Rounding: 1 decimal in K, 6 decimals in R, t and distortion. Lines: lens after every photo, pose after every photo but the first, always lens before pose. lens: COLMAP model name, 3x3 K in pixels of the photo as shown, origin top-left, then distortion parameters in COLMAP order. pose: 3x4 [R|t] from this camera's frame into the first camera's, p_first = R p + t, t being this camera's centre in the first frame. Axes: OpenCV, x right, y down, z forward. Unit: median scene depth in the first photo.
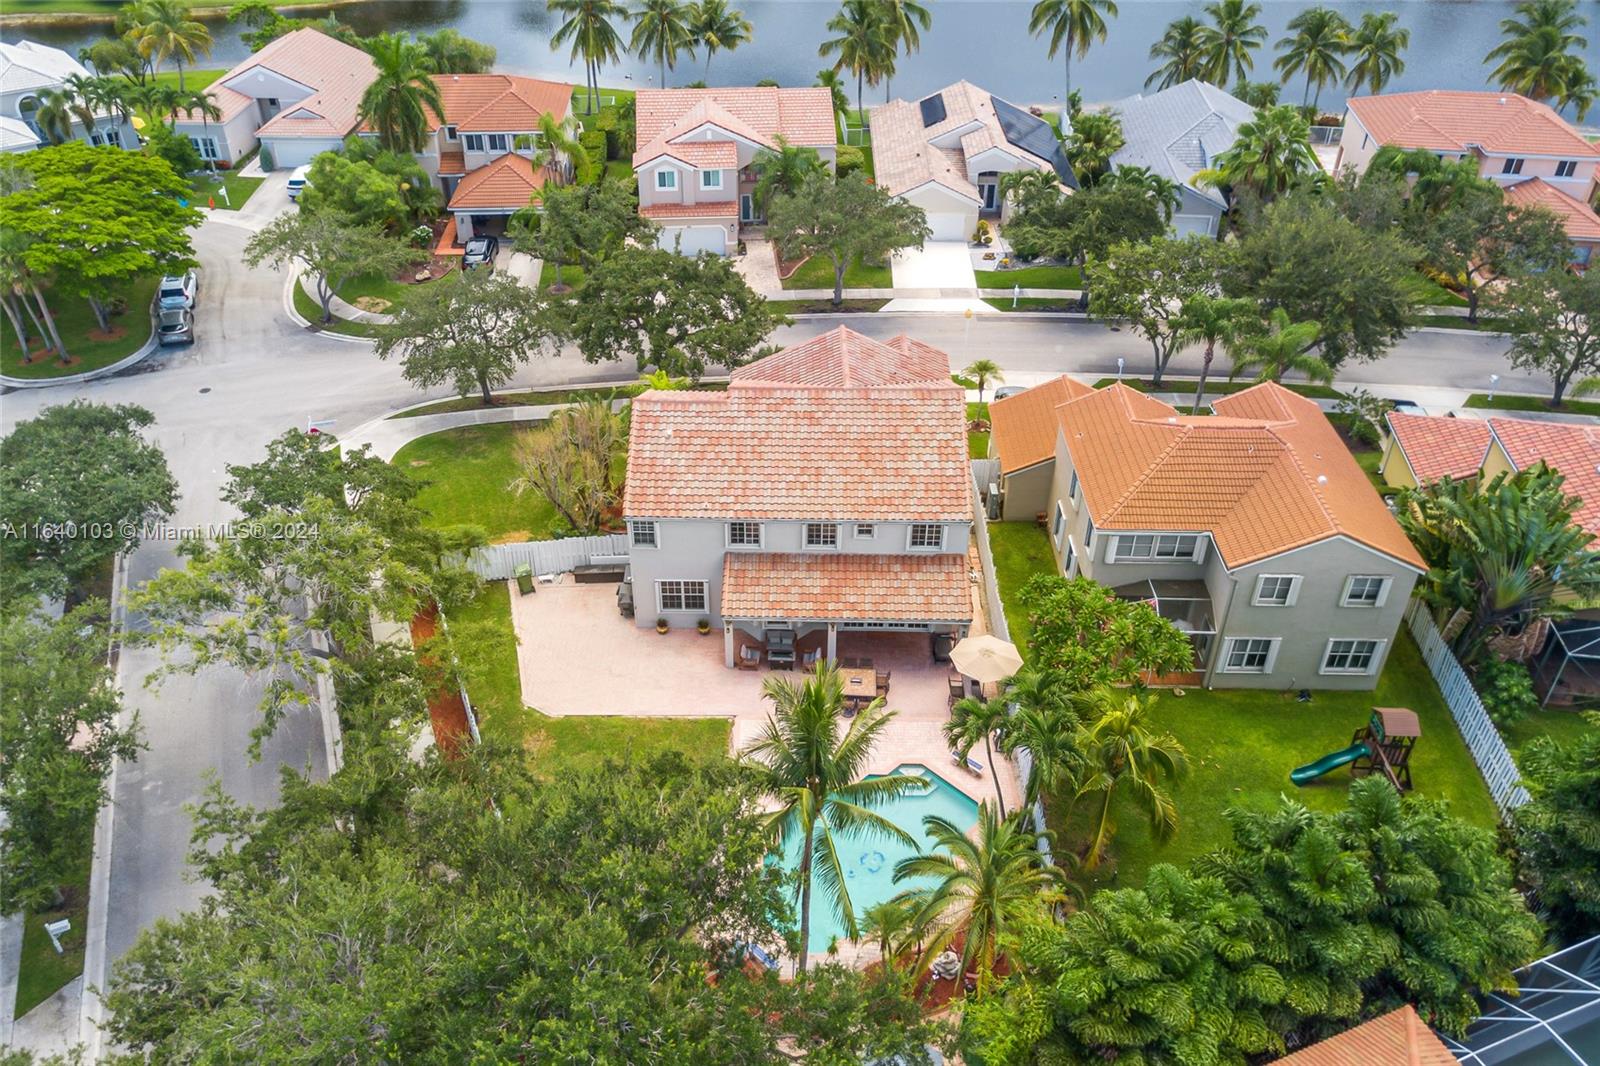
lens RADIAL K [[1225.7, 0, 794.3], [0, 1225.7, 532.0], [0, 0, 1]] dist [0.007266, -0.002248]
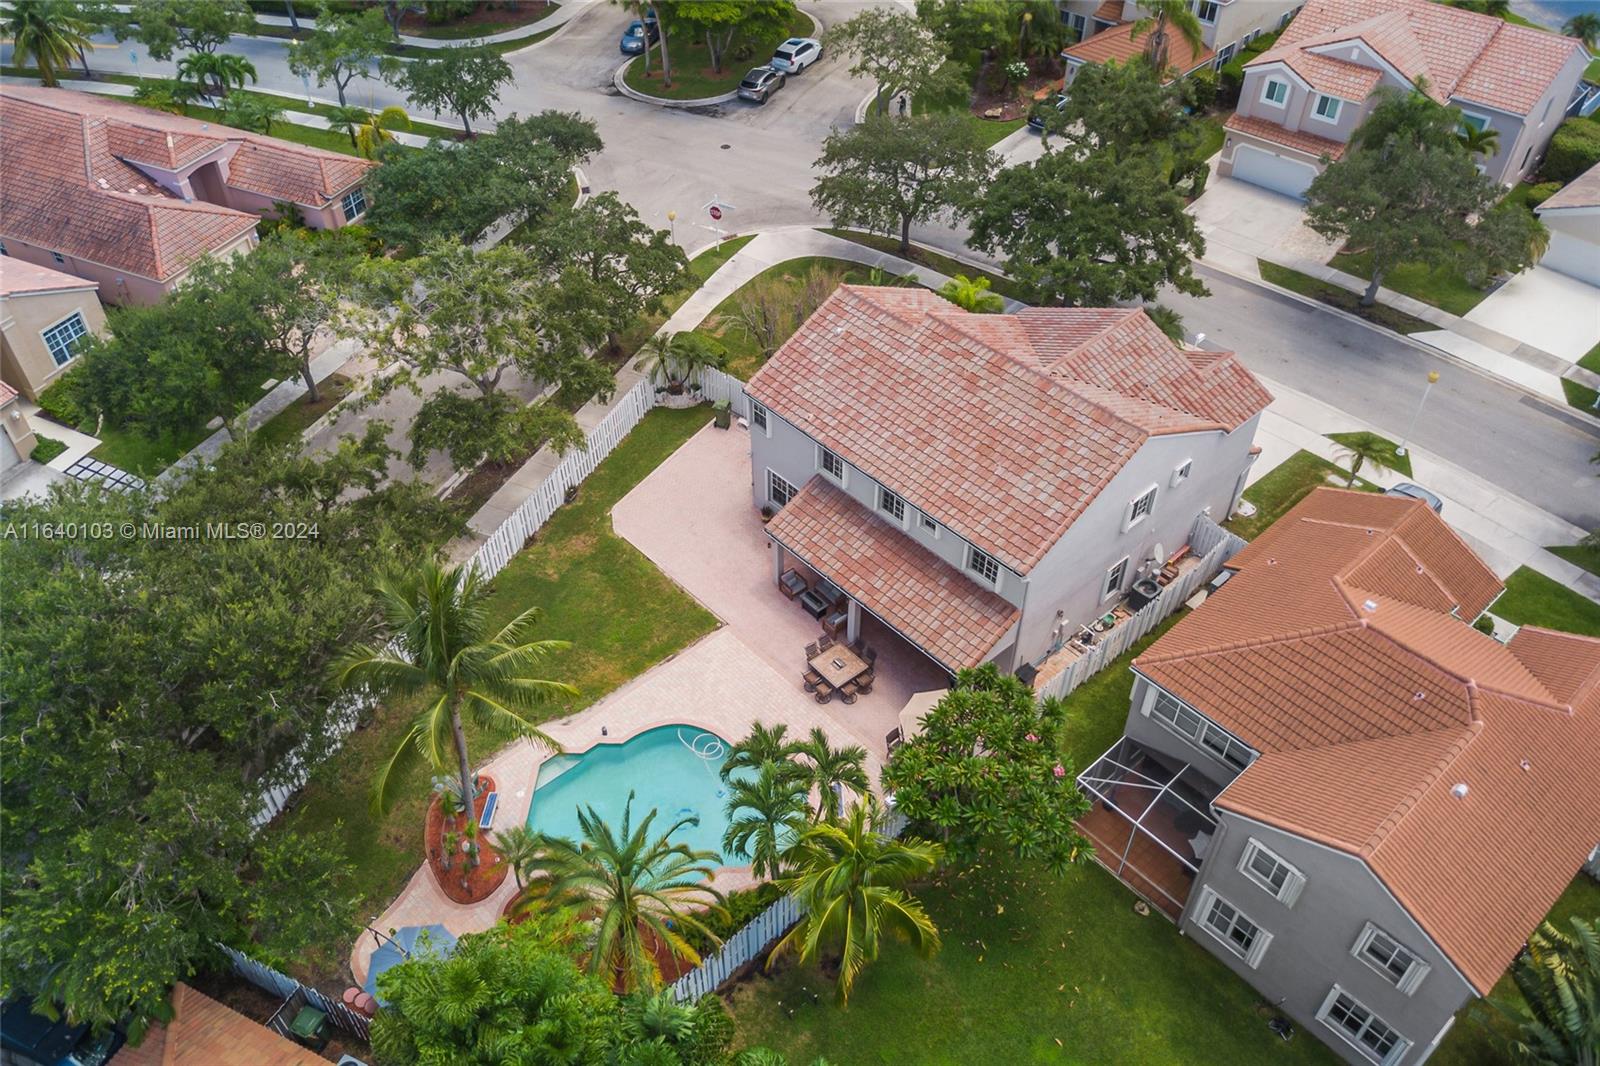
lens RADIAL K [[1225.7, 0, 795.0], [0, 1225.7, 535.5], [0, 0, 1]] dist [0.007266, -0.002248]
pose [[0.693959, 0.488704, -0.528762, 0.446477], [-0.419174, 0.871311, 0.255169, -0.171457], [0.585418, 0.044566, 0.809506, 0.244611]]
